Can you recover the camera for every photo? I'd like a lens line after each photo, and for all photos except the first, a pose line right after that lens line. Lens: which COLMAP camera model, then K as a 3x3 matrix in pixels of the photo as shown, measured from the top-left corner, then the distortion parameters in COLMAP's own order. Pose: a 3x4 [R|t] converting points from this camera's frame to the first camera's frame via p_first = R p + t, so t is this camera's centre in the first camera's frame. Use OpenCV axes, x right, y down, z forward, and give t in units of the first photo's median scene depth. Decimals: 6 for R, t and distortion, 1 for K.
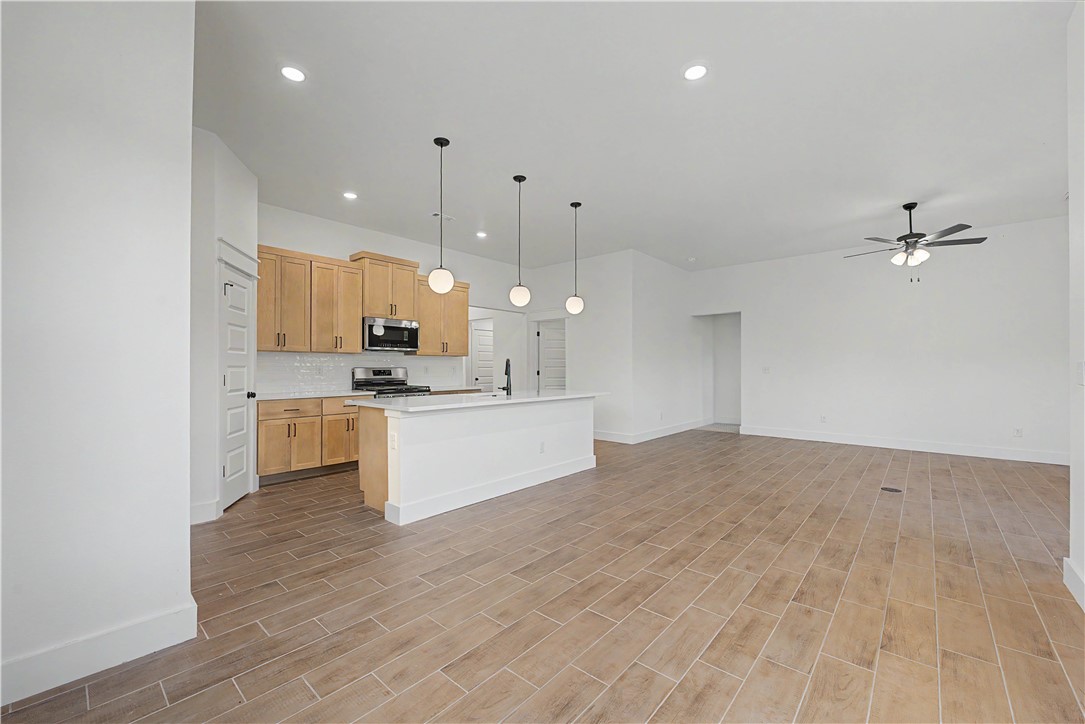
lens RADIAL K [[438.9, 0, 546.1], [0, 438.9, 366.1], [0, 0, 1]] dist [-0.001744, 0.000496]
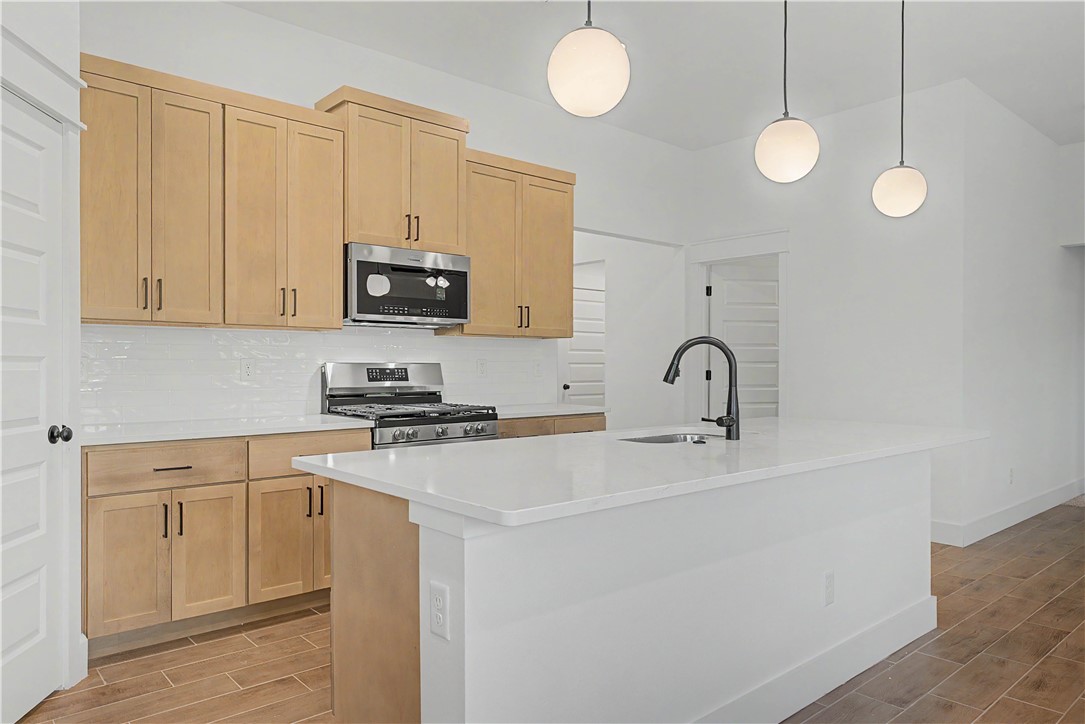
lens RADIAL K [[729.4, 0, 541.5], [0, 729.4, 361.6], [0, 0, 1]] dist [0.004428, 0.001864]
pose [[0.990502, -0.000447, -0.137495, -0.144952], [0.000366, 1.000000, -0.000619, 0.003249], [0.137495, 0.000563, 0.990502, 0.358860]]
